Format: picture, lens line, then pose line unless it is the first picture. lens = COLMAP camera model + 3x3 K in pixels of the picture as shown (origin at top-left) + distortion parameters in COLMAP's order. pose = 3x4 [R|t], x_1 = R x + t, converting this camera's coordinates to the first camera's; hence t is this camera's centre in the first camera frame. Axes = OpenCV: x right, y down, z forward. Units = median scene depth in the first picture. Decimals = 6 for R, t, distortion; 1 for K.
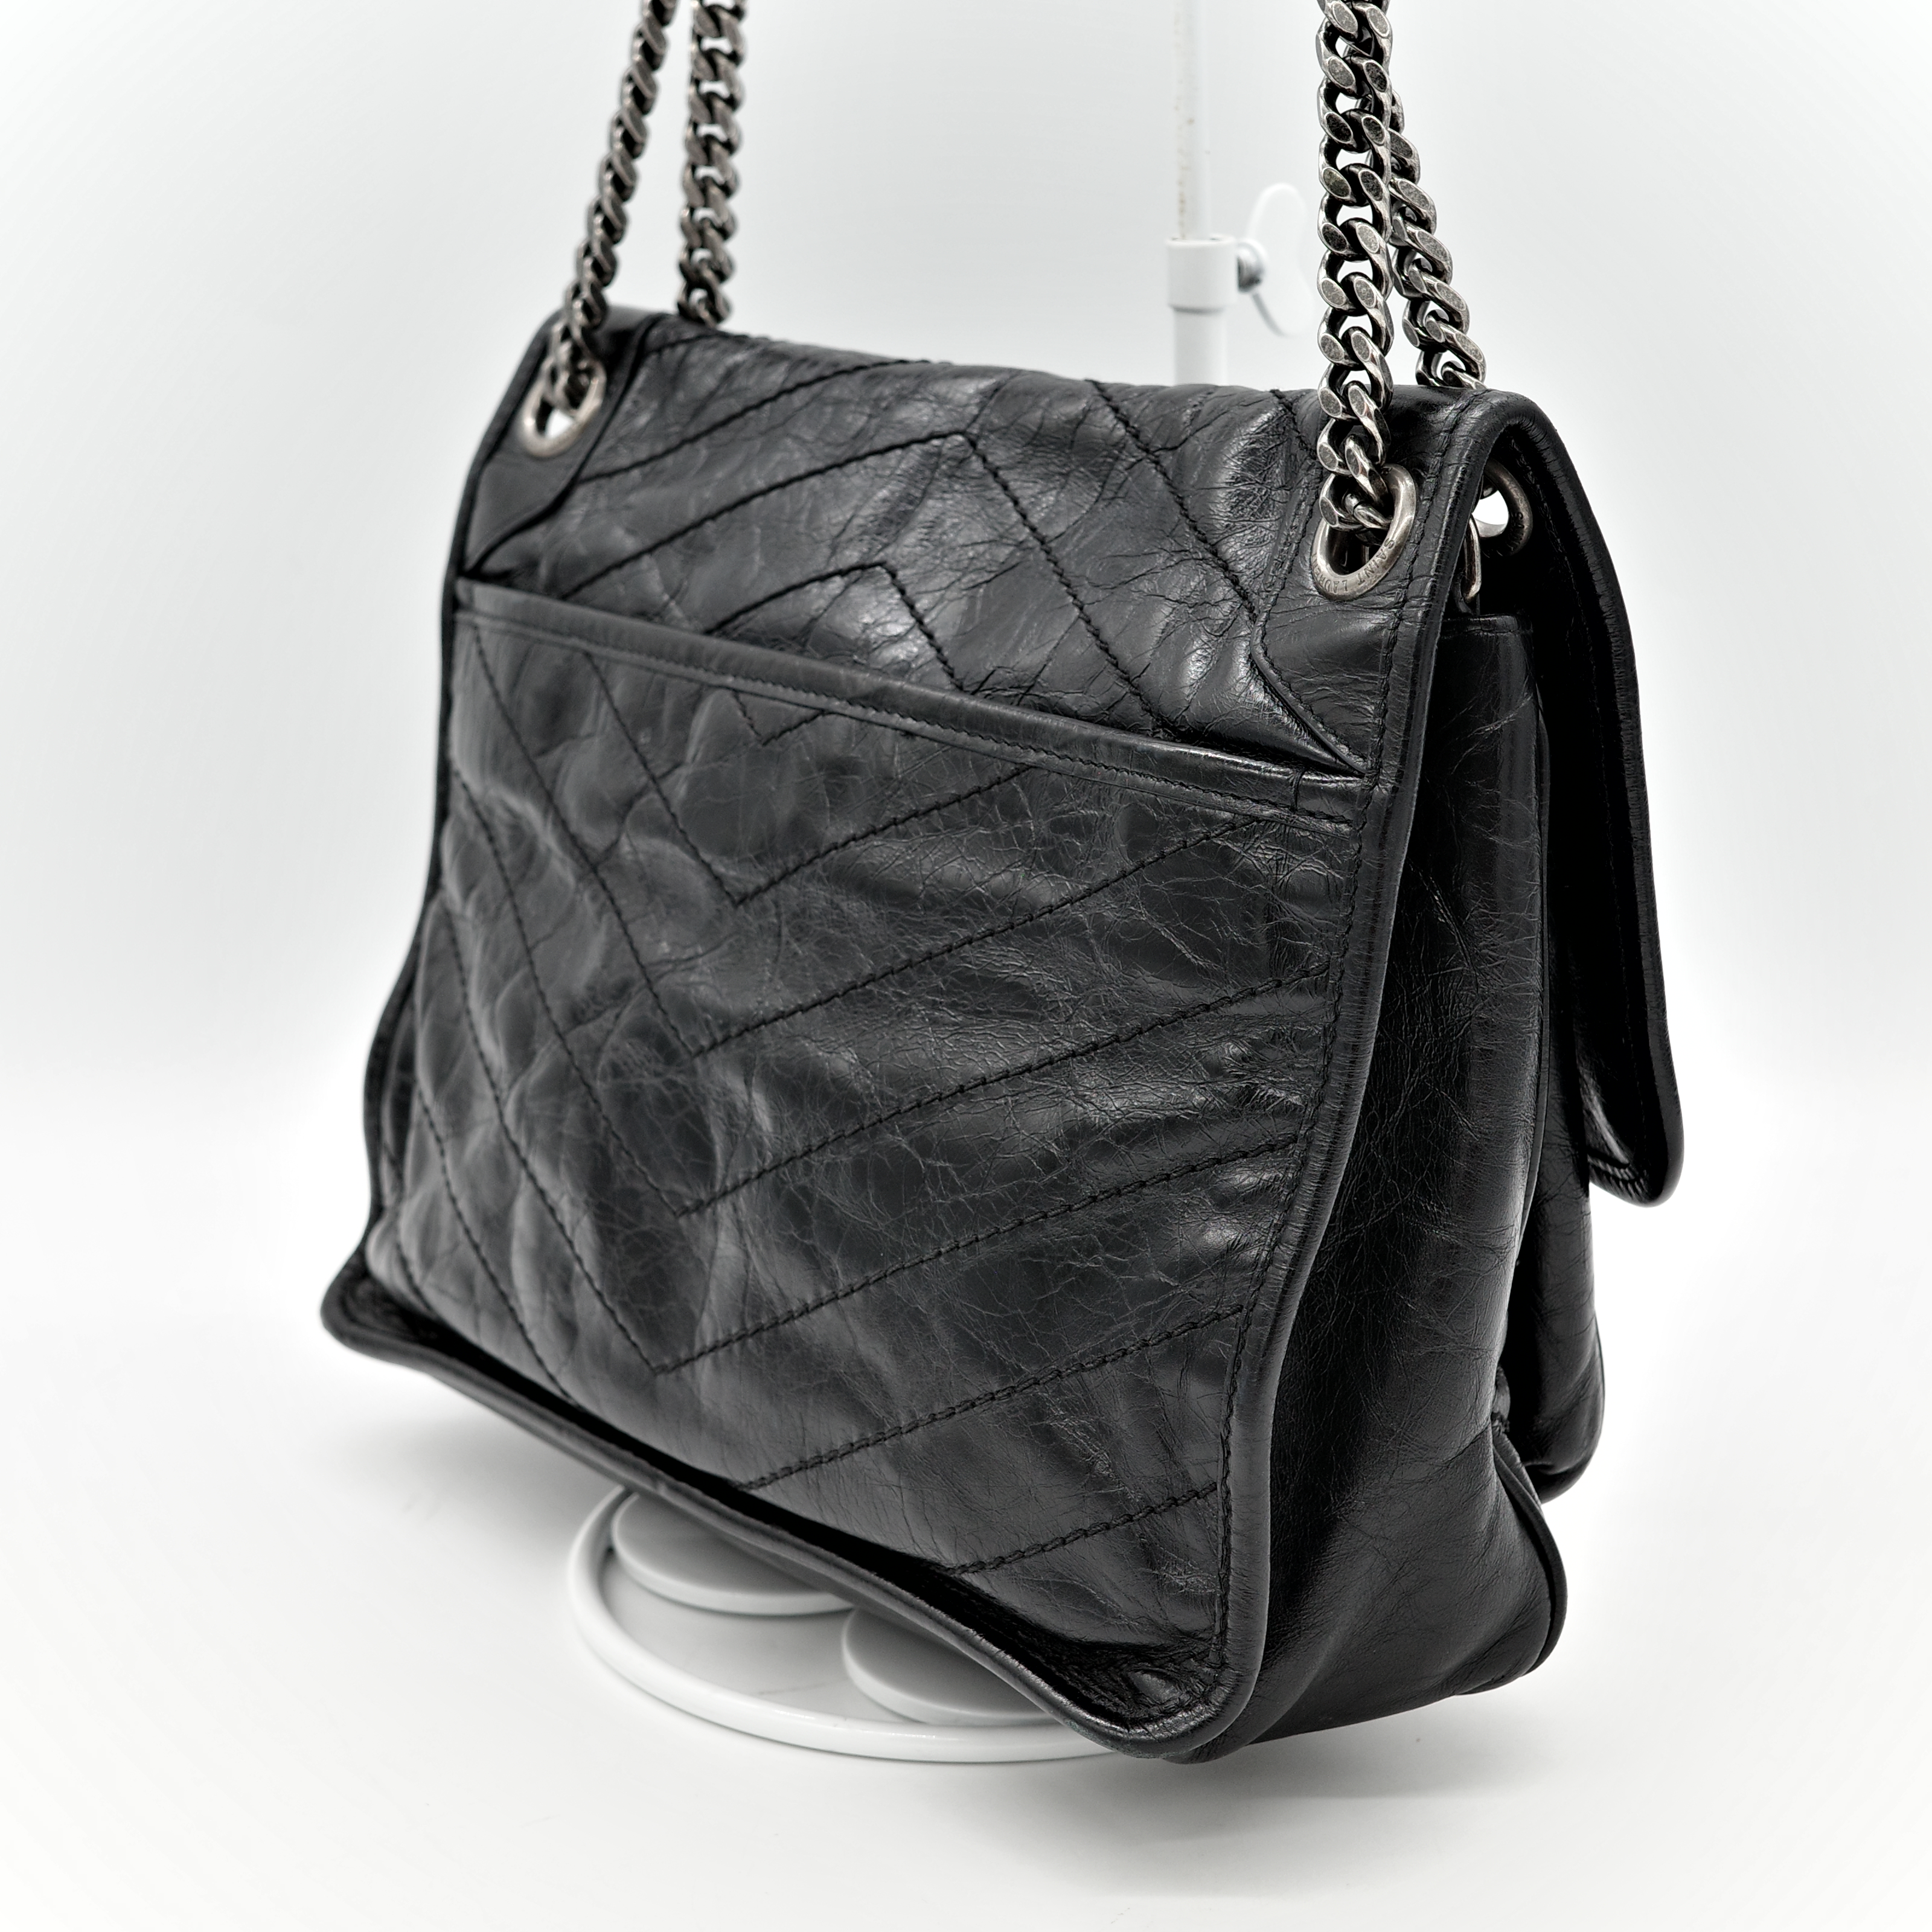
lens RADIAL K [[4182.2, 0, 966.0], [0, 4182.2, 966.0], [0, 0, 1]] dist [0.130753, -0.366446]
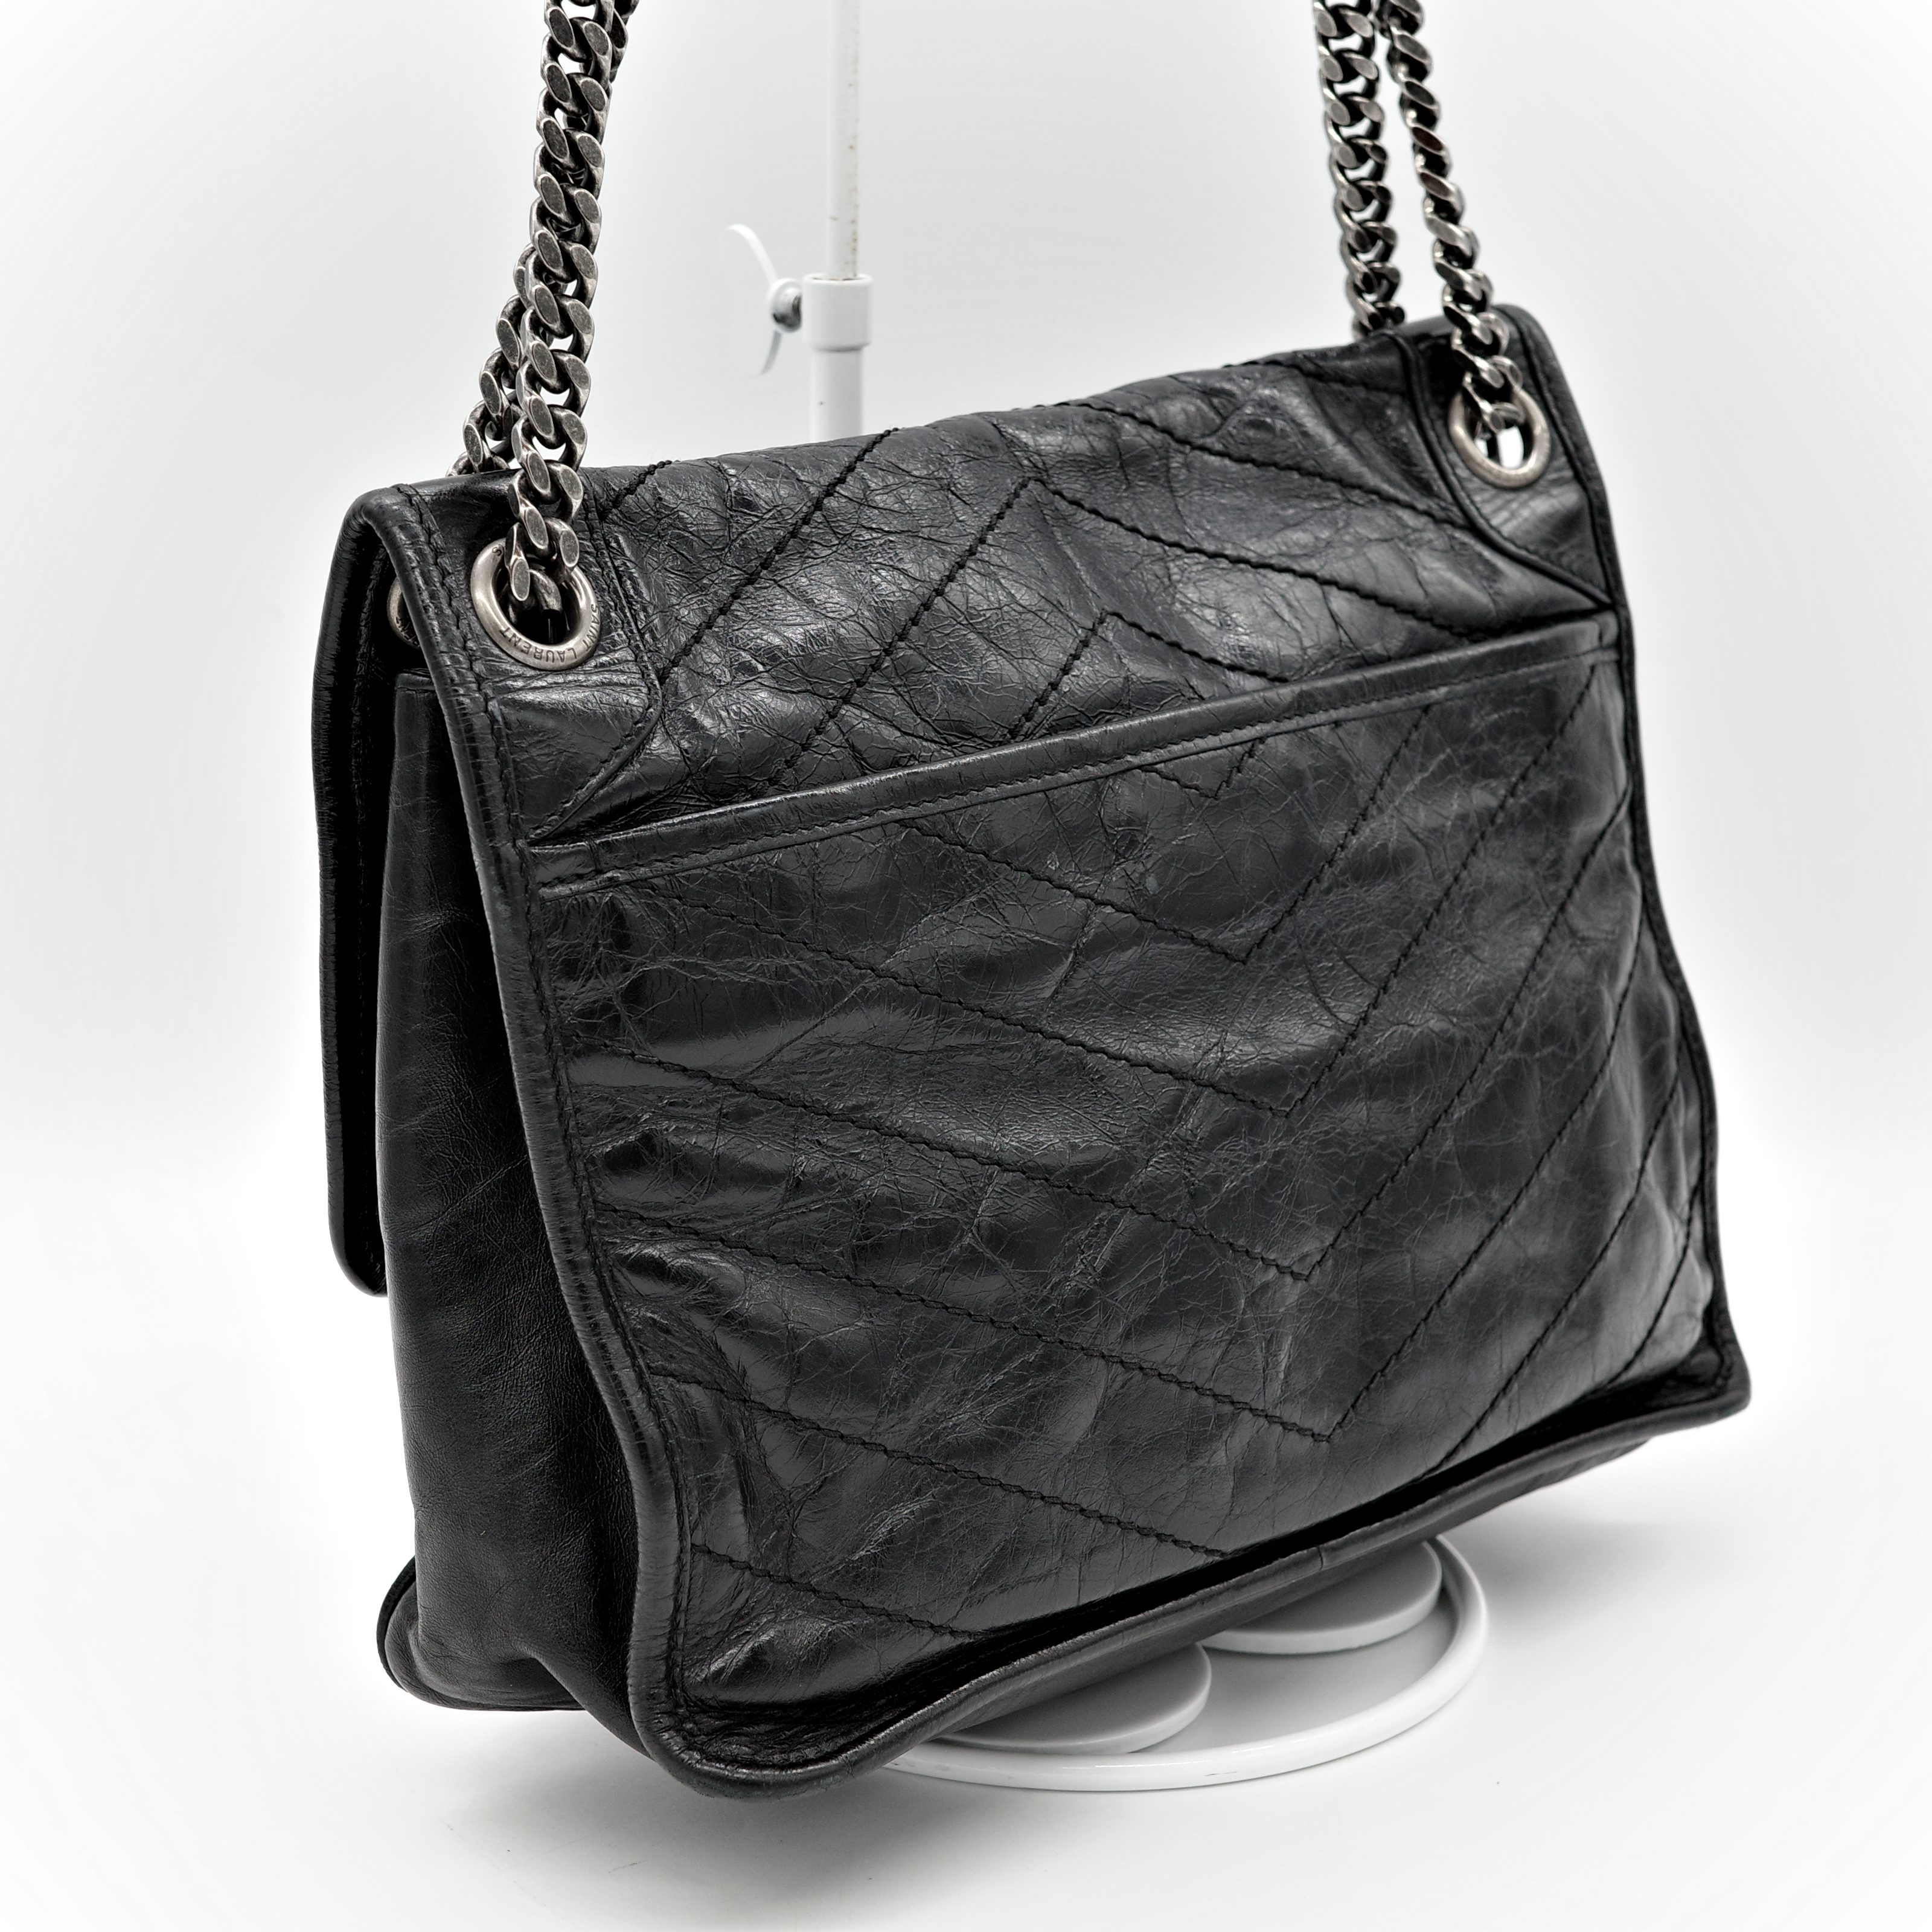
lens RADIAL K [[4182.2, 0, 966.0], [0, 4182.2, 966.0], [0, 0, 1]] dist [0.130753, -0.366446]
pose [[-0.082122, -0.252832, 0.964019, -1.069693], [0.265521, 0.926775, 0.265682, -0.313313], [-0.960601, 0.277785, -0.008976, 1.154127]]
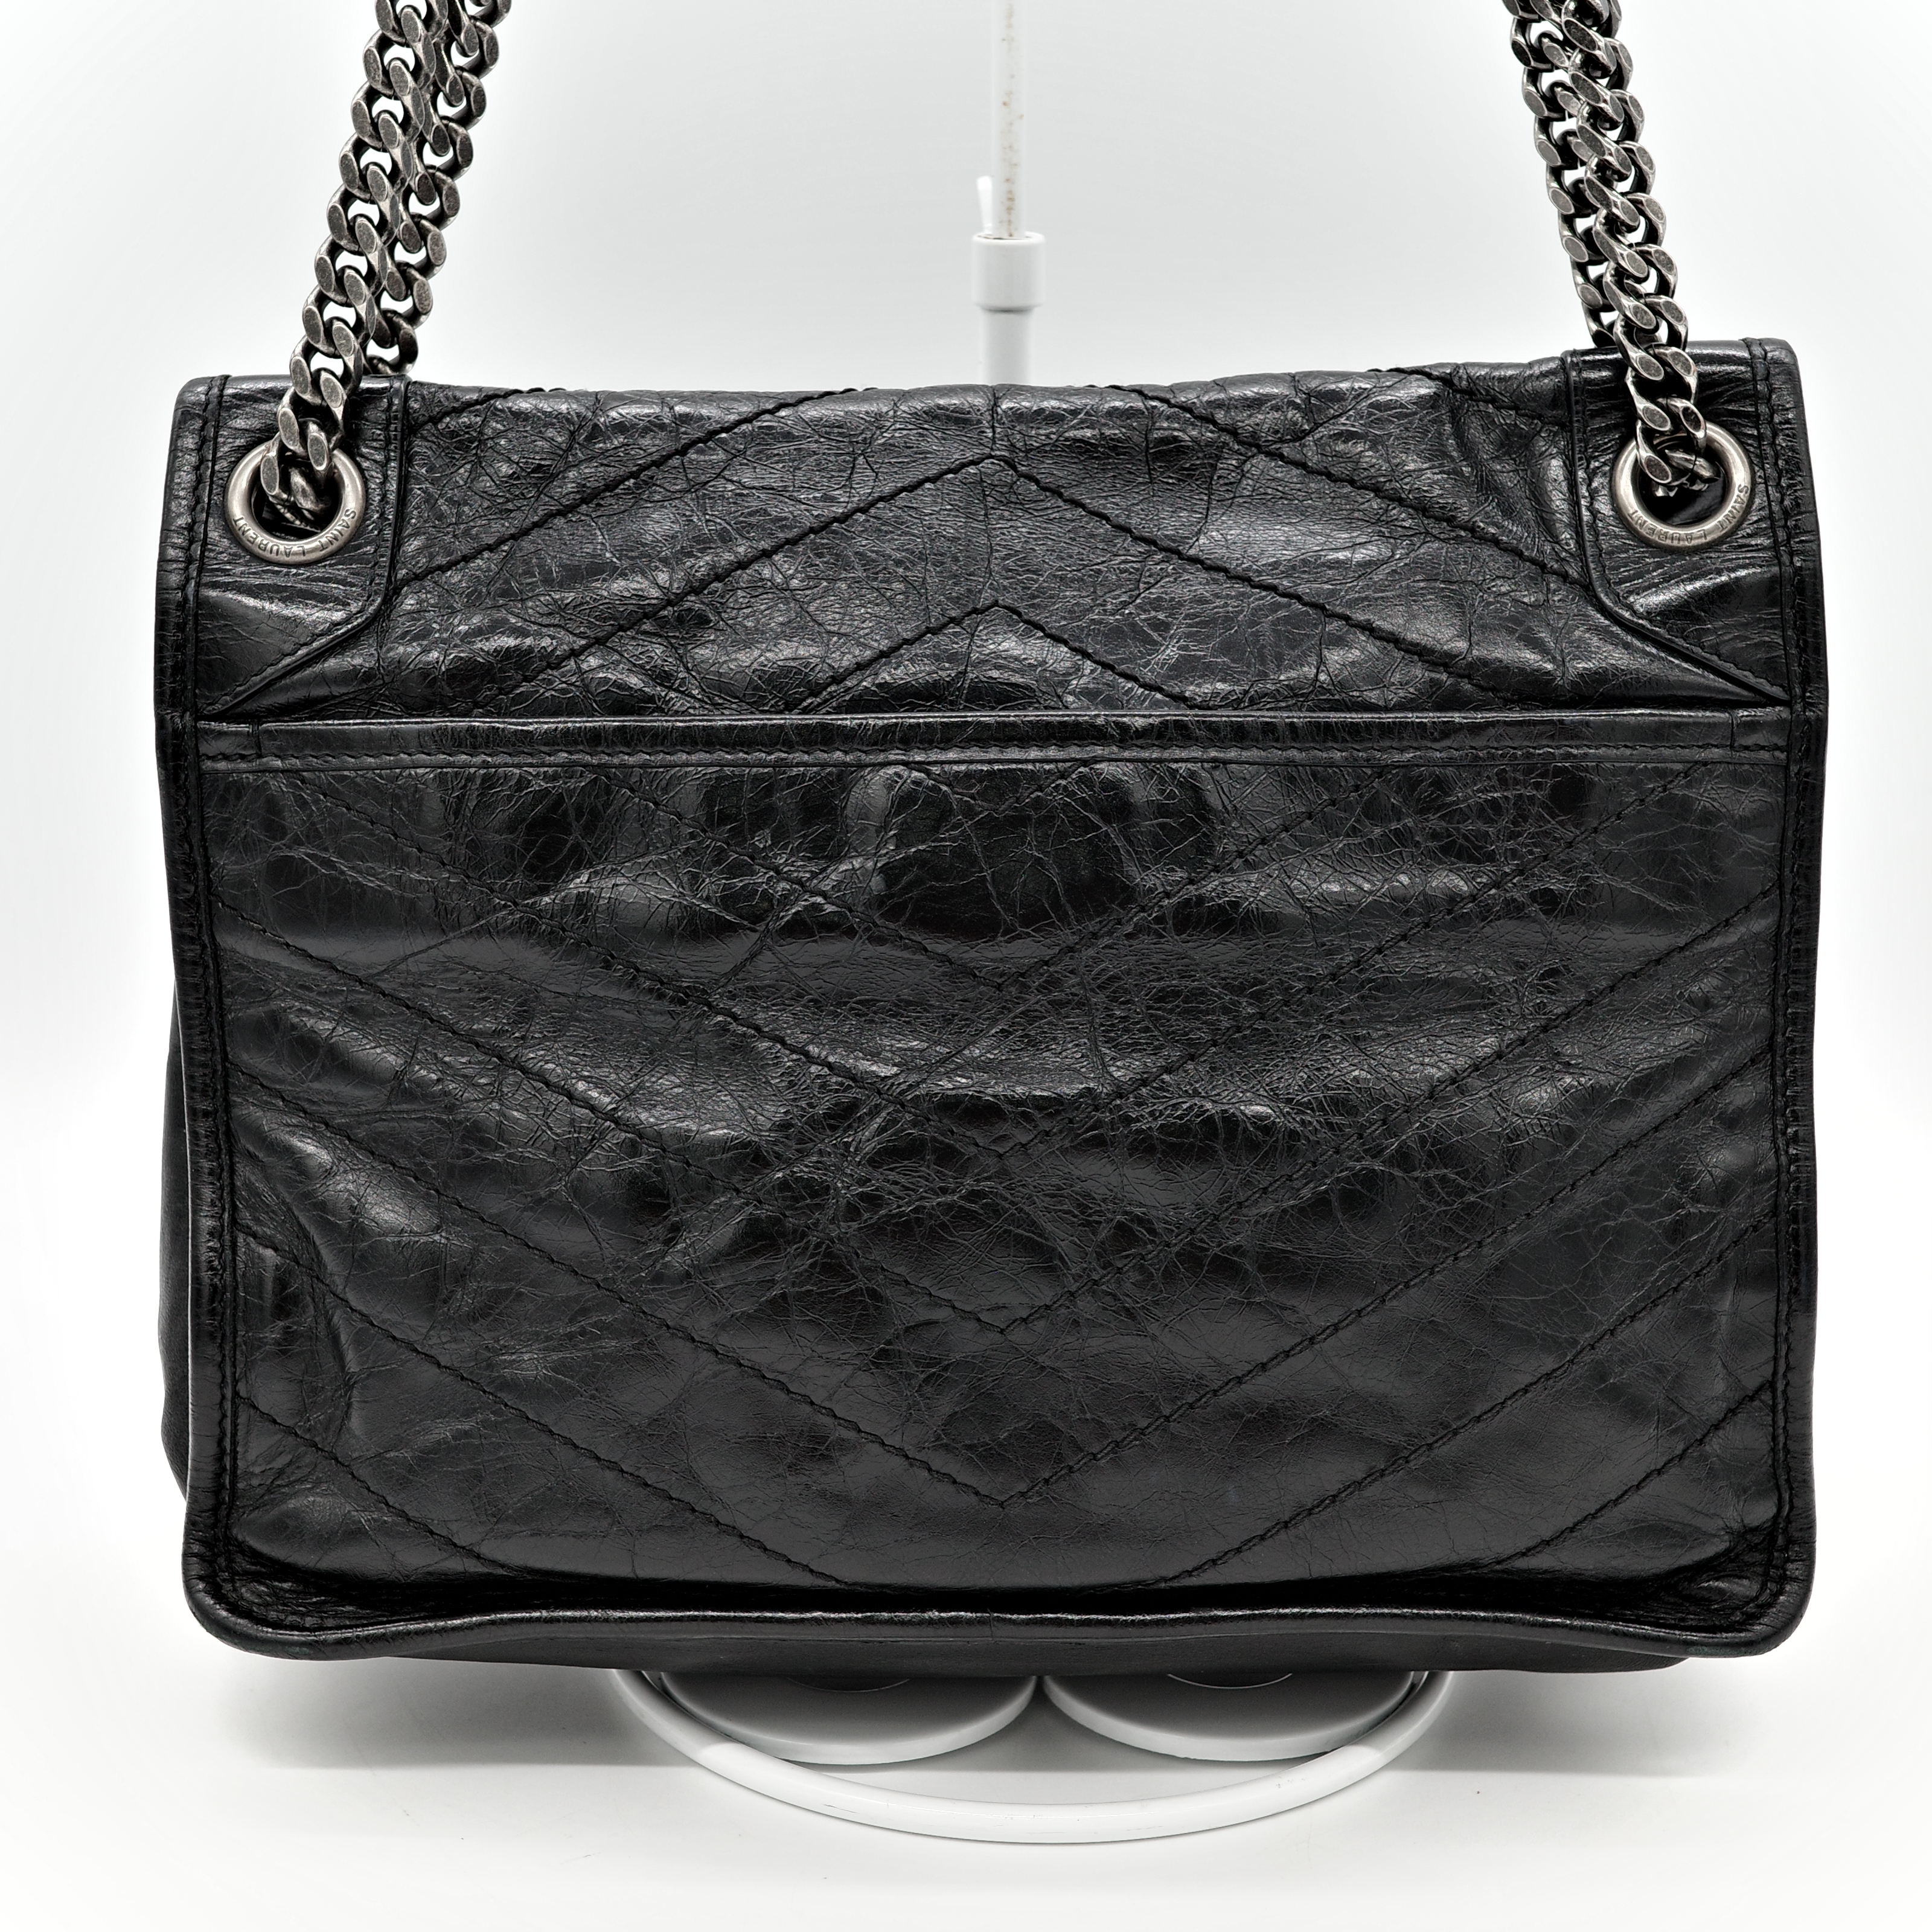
lens RADIAL K [[4182.2, 0, 966.0], [0, 4182.2, 966.0], [0, 0, 1]] dist [0.130753, -0.366446]
pose [[0.604878, -0.213758, 0.767092, -0.827546], [0.195934, 0.973635, 0.116814, -0.138750], [-0.771837, 0.079641, 0.630813, 0.453678]]
